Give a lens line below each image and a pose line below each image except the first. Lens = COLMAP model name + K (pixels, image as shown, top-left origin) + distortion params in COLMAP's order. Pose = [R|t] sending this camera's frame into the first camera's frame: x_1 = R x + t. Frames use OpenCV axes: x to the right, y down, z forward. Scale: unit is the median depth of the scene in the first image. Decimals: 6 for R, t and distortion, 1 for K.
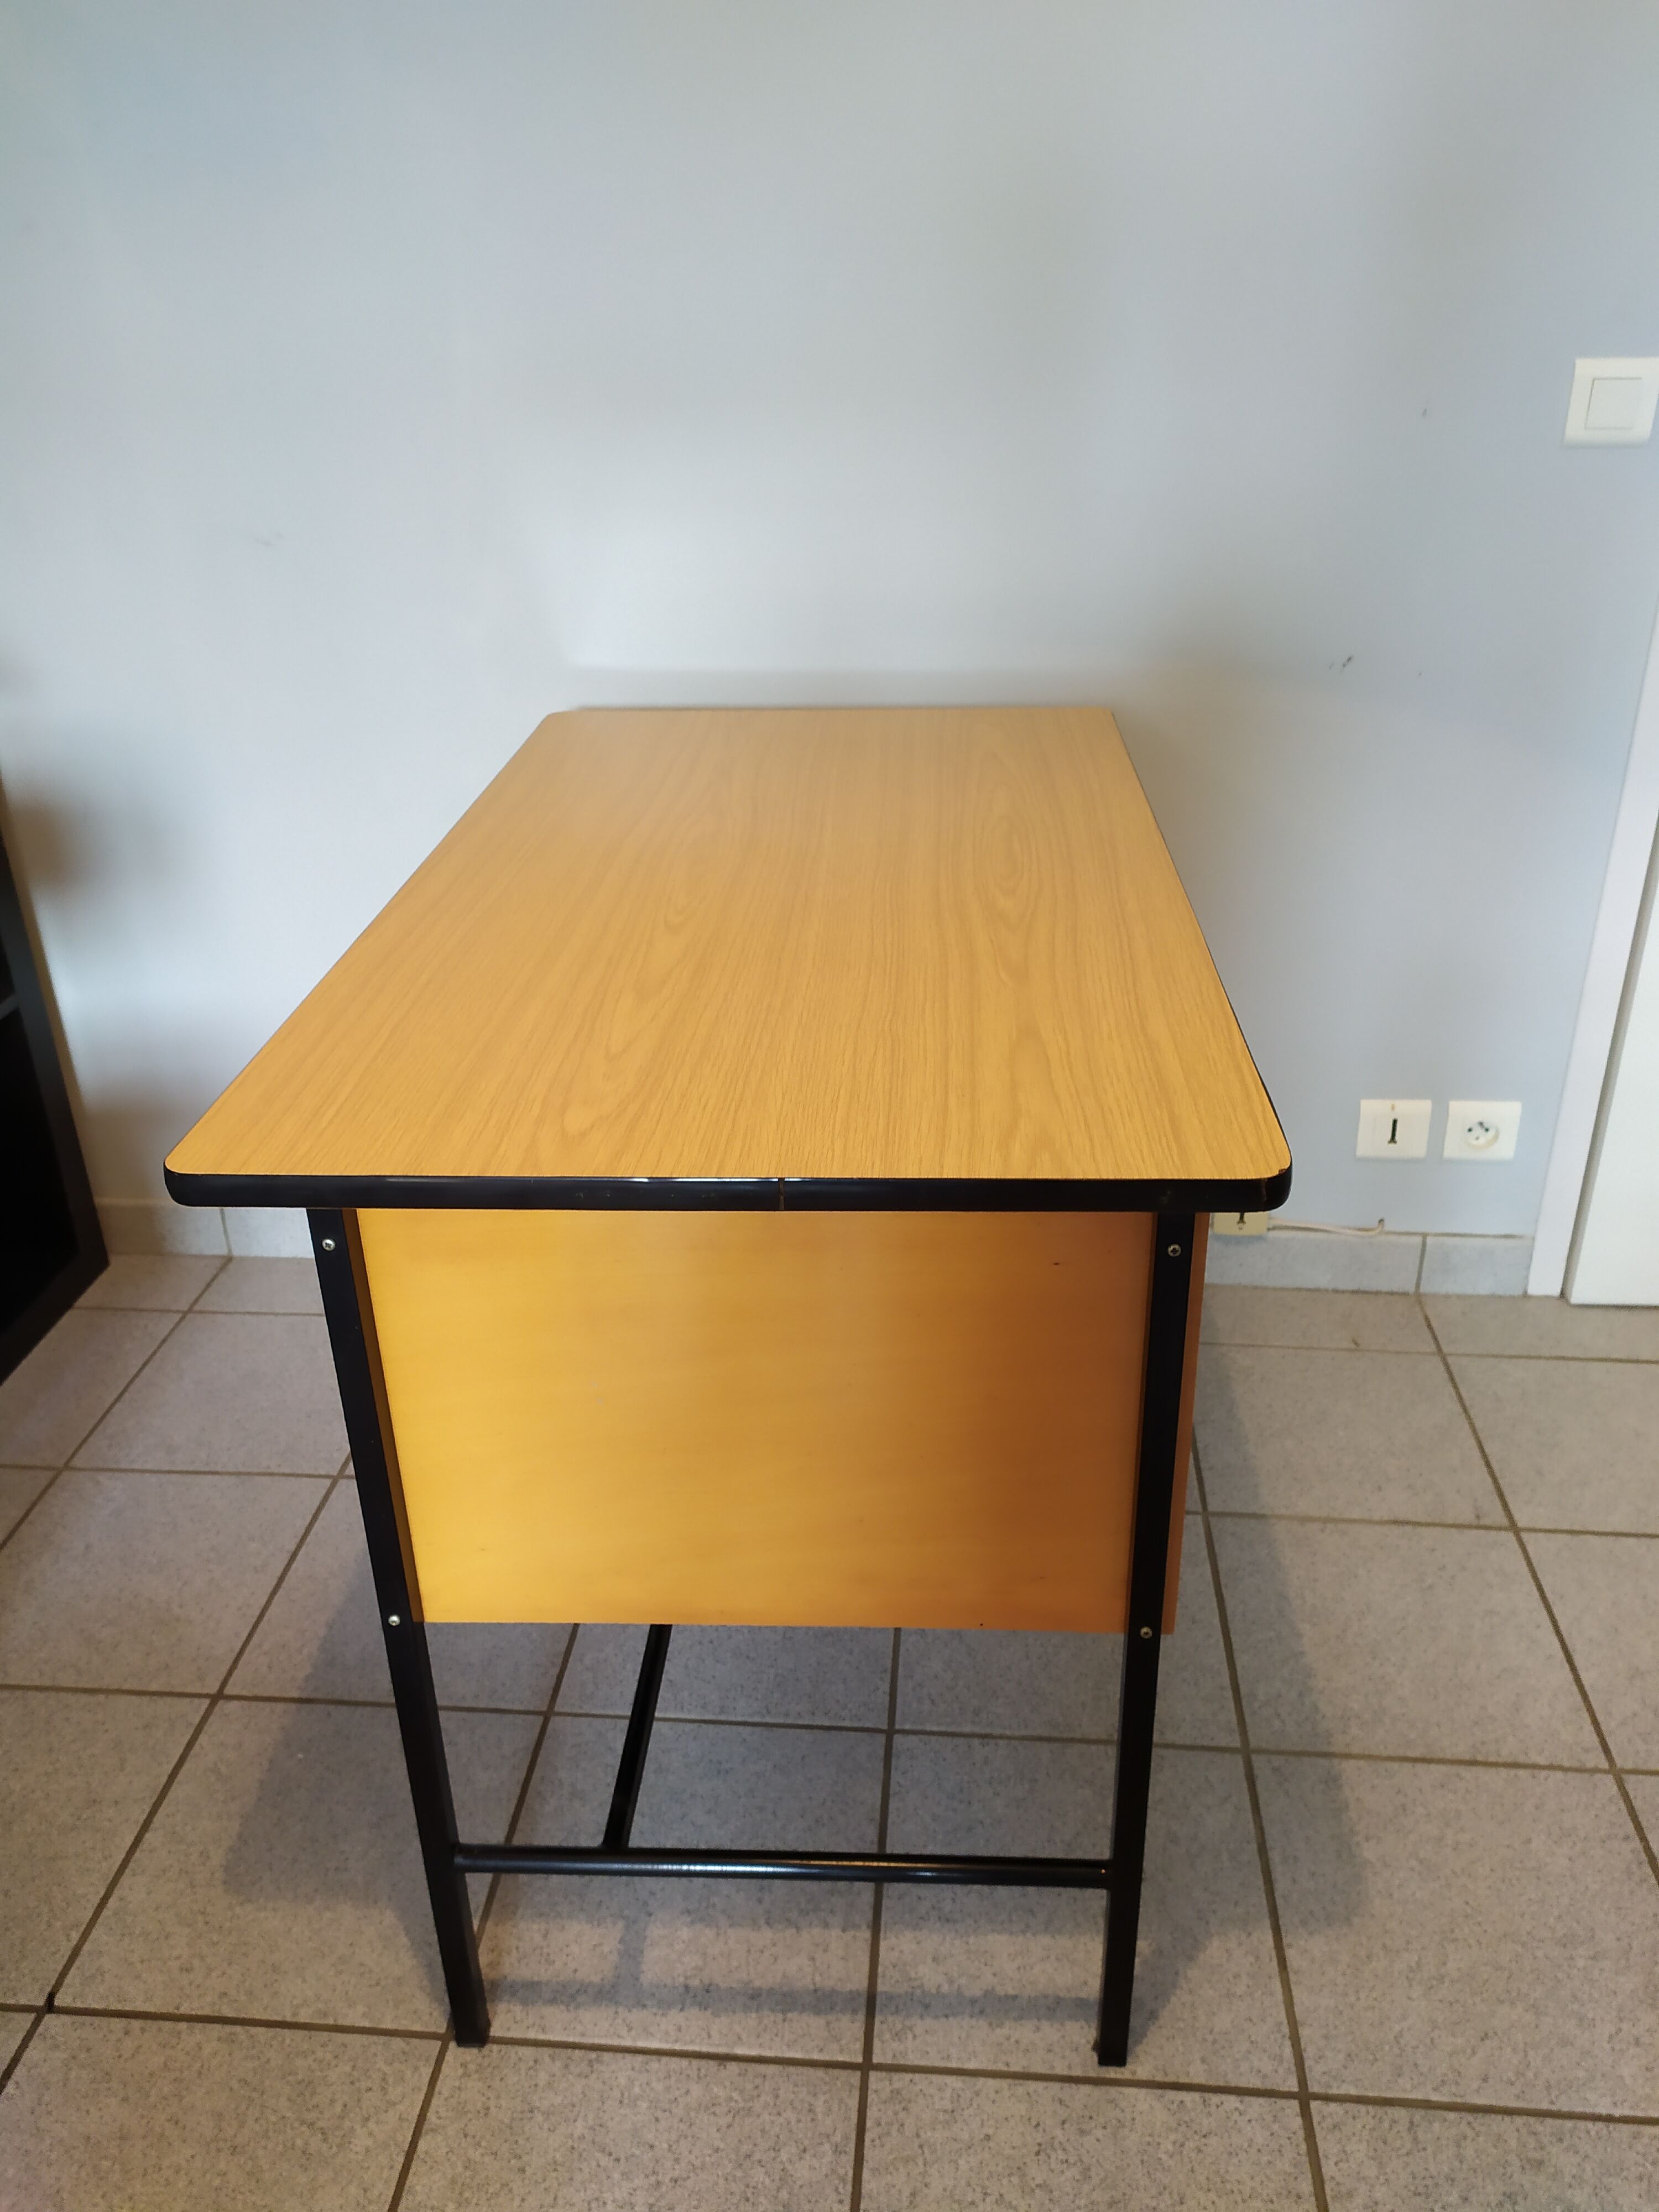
lens RADIAL K [[1678.1, 0, 829.5], [0, 1678.1, 1106.0], [0, 0, 1]] dist [0.039195, -0.018486]
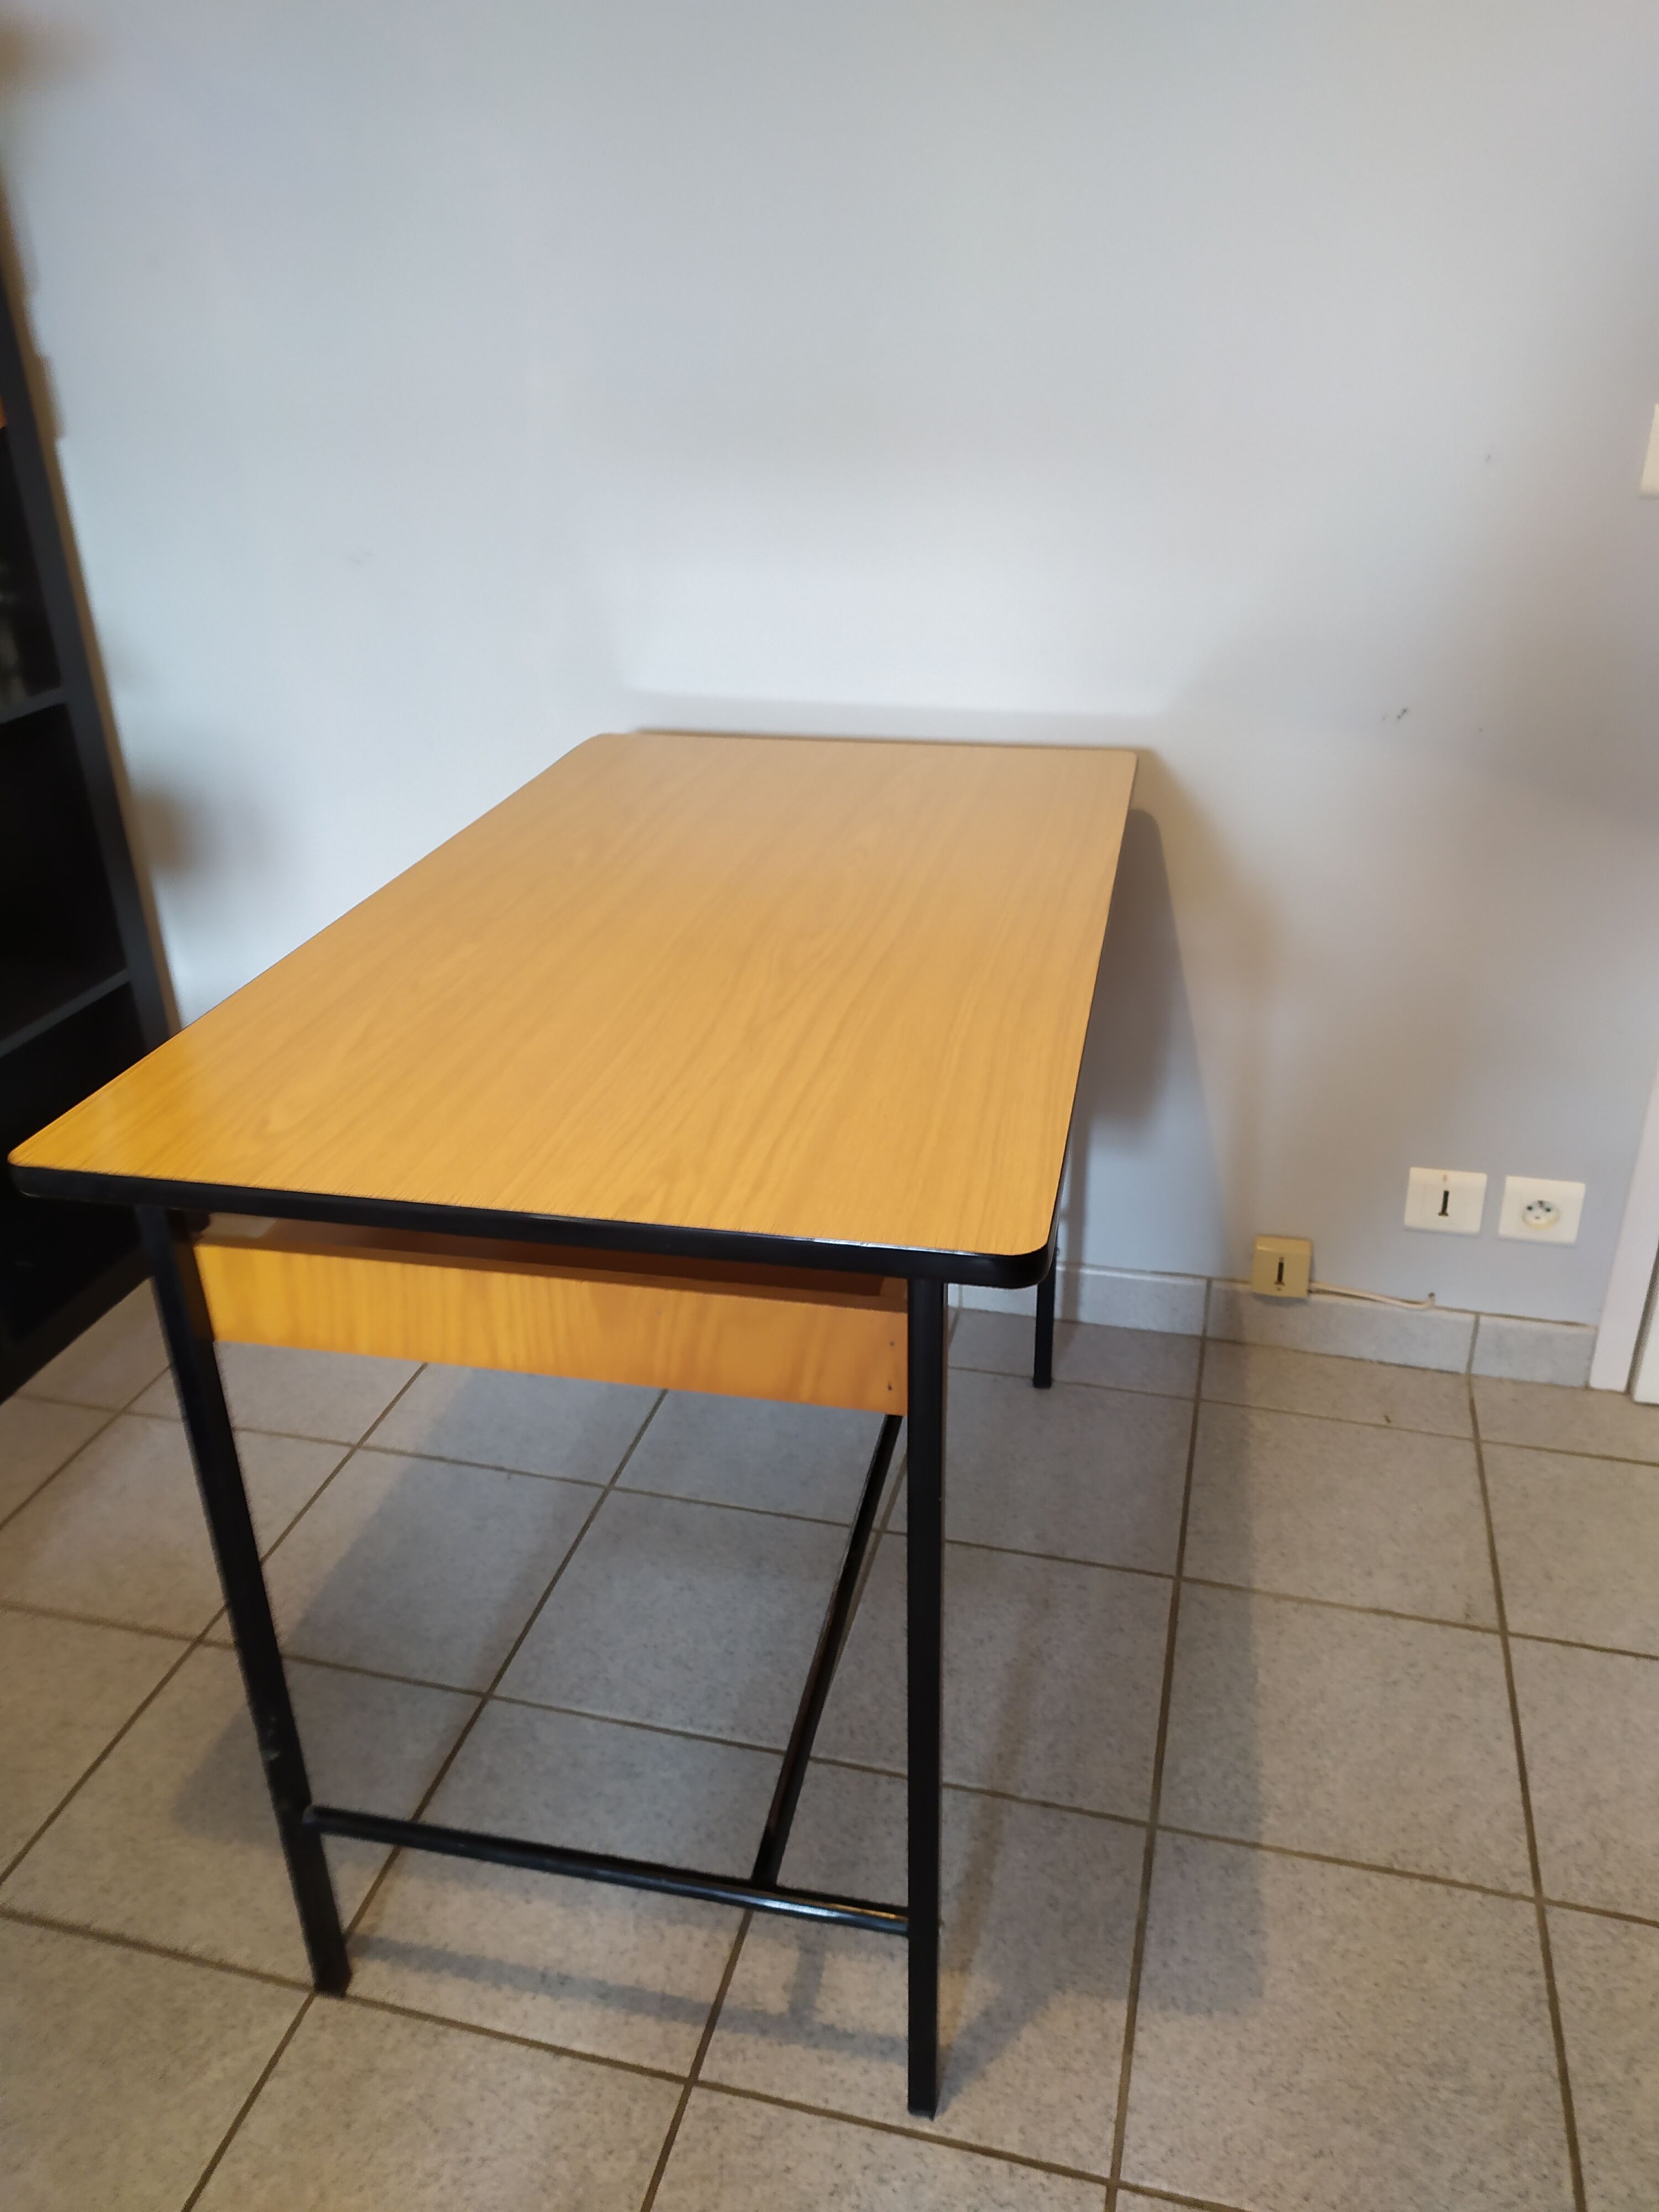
lens RADIAL K [[1678.1, 0, 829.5], [0, 1678.1, 1106.0], [0, 0, 1]] dist [0.039195, -0.018486]
pose [[0.985456, 0.074242, -0.152853, 0.184153], [-0.074383, 0.997218, 0.004804, -0.025866], [0.152784, 0.006636, 0.988237, -0.000854]]
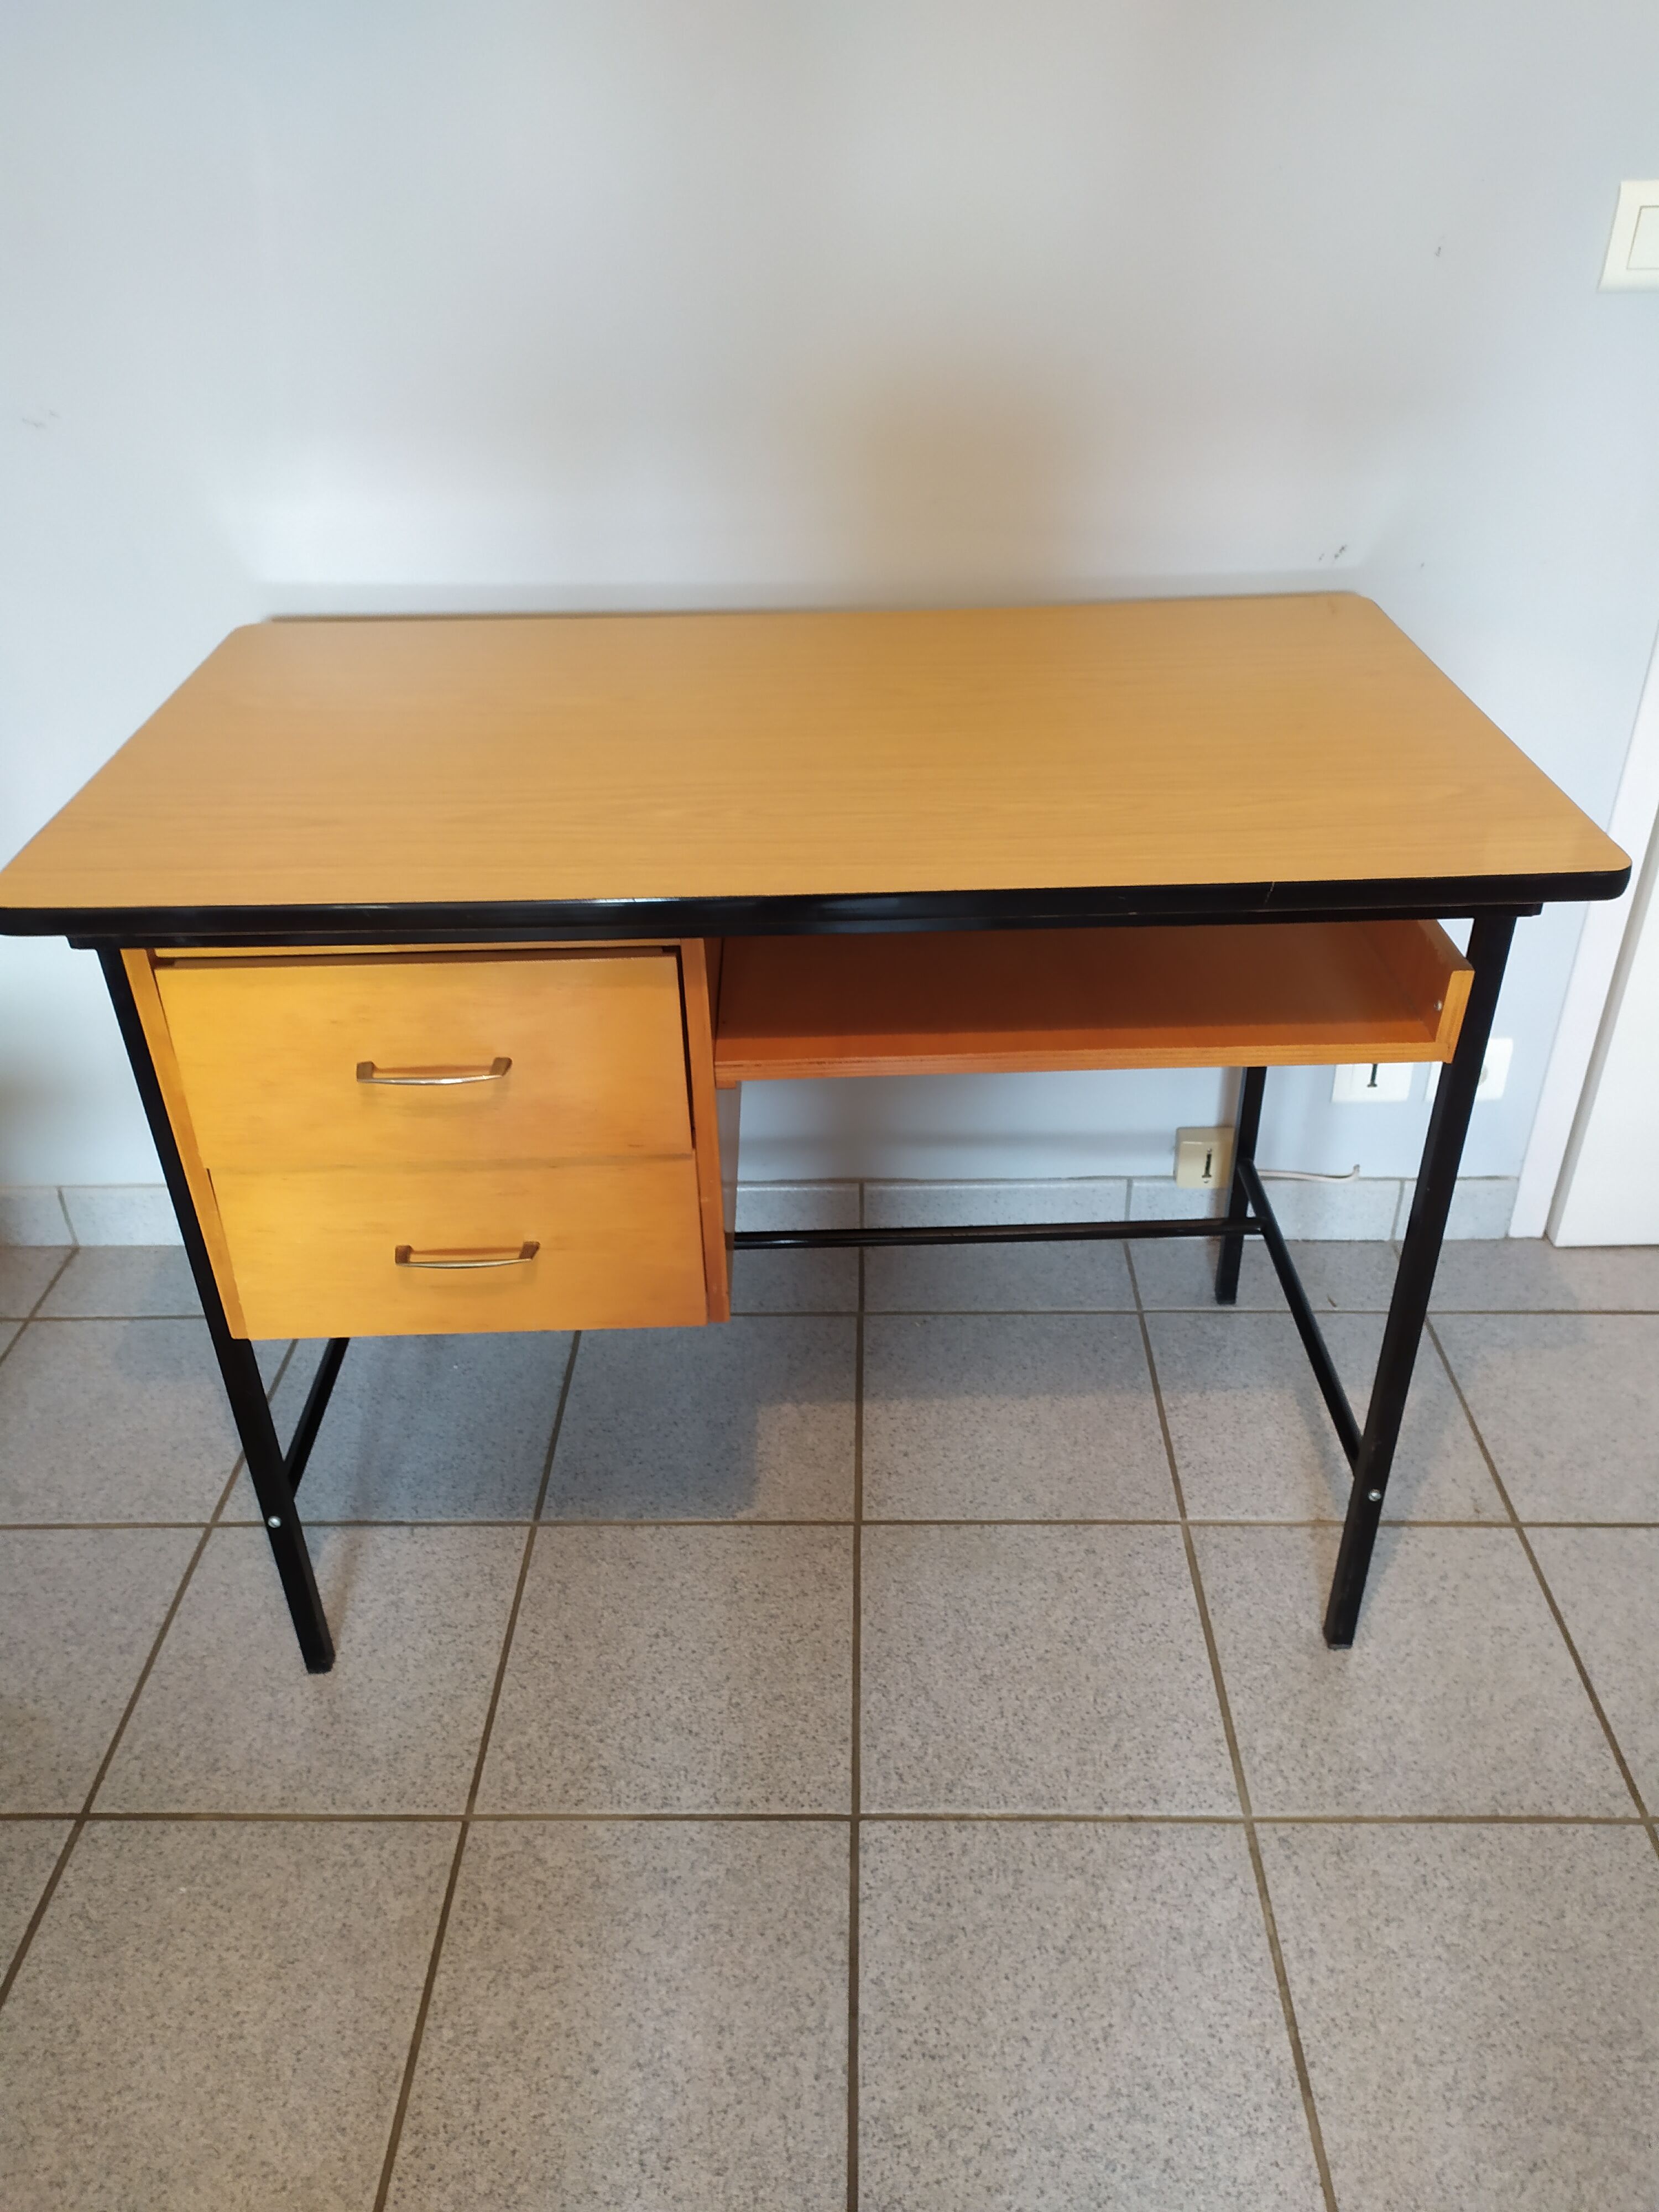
lens RADIAL K [[1678.1, 0, 829.5], [0, 1678.1, 1106.0], [0, 0, 1]] dist [0.039195, -0.018486]
pose [[0.997517, -0.039177, 0.058523, -0.015625], [0.032583, 0.993434, 0.109665, -0.106028], [-0.062435, -0.107486, 0.992244, 0.159568]]
